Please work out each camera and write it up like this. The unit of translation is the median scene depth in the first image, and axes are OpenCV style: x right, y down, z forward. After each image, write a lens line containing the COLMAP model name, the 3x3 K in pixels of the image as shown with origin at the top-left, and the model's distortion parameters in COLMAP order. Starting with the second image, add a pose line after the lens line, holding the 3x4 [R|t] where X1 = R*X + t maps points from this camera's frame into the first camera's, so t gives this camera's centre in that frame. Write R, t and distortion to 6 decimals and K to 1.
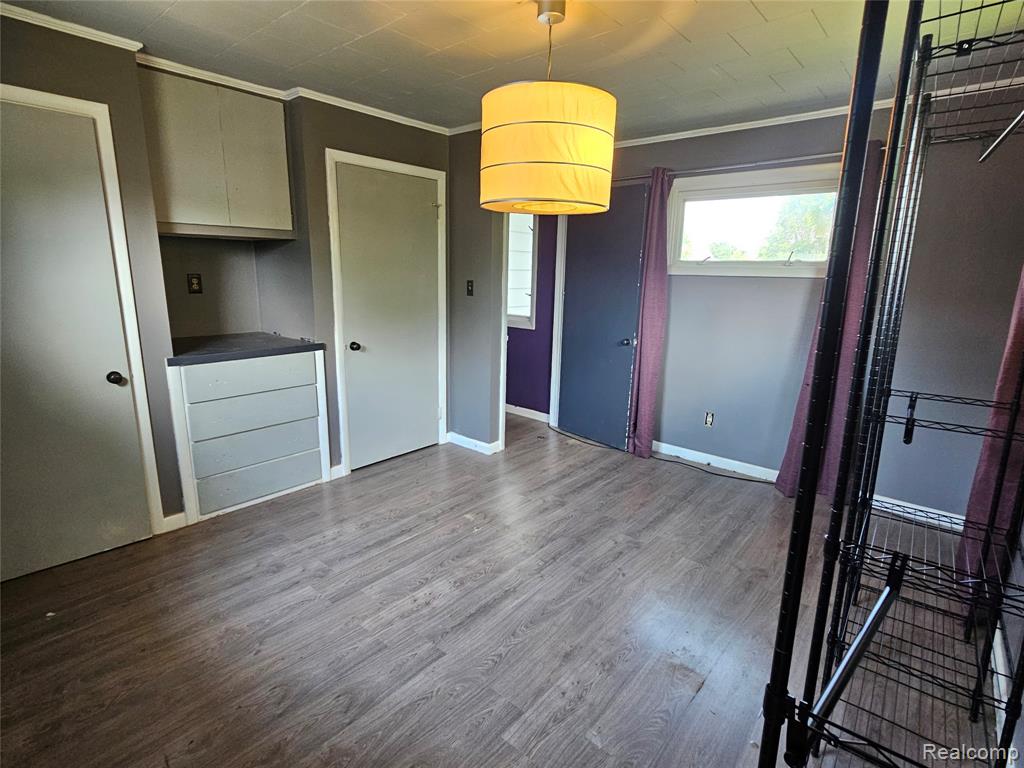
lens RADIAL K [[518.3, 0, 514.4], [0, 518.3, 382.0], [0, 0, 1]] dist [-0.002085, -0.001666]
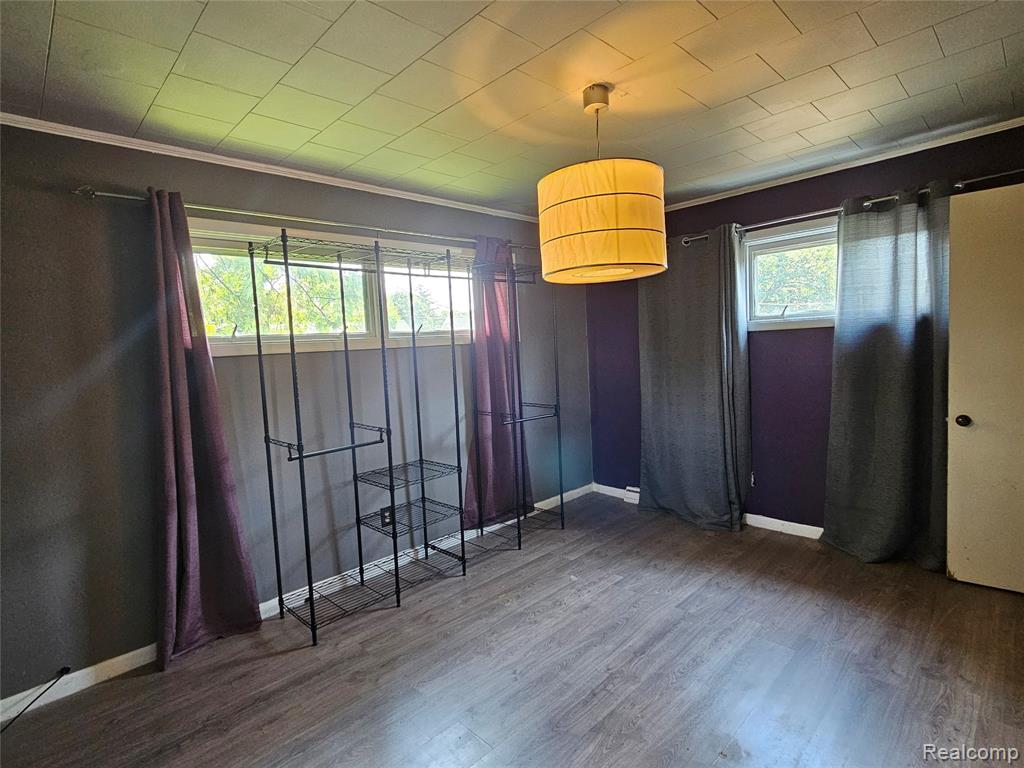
lens RADIAL K [[518.3, 0, 508.4], [0, 518.3, 380.5], [0, 0, 1]] dist [-0.002085, -0.001666]
pose [[-0.994824, 0.023385, 0.098885, 0.134409], [0.050382, 0.958633, 0.280152, -0.390312], [-0.088243, 0.283684, -0.954849, 1.872947]]
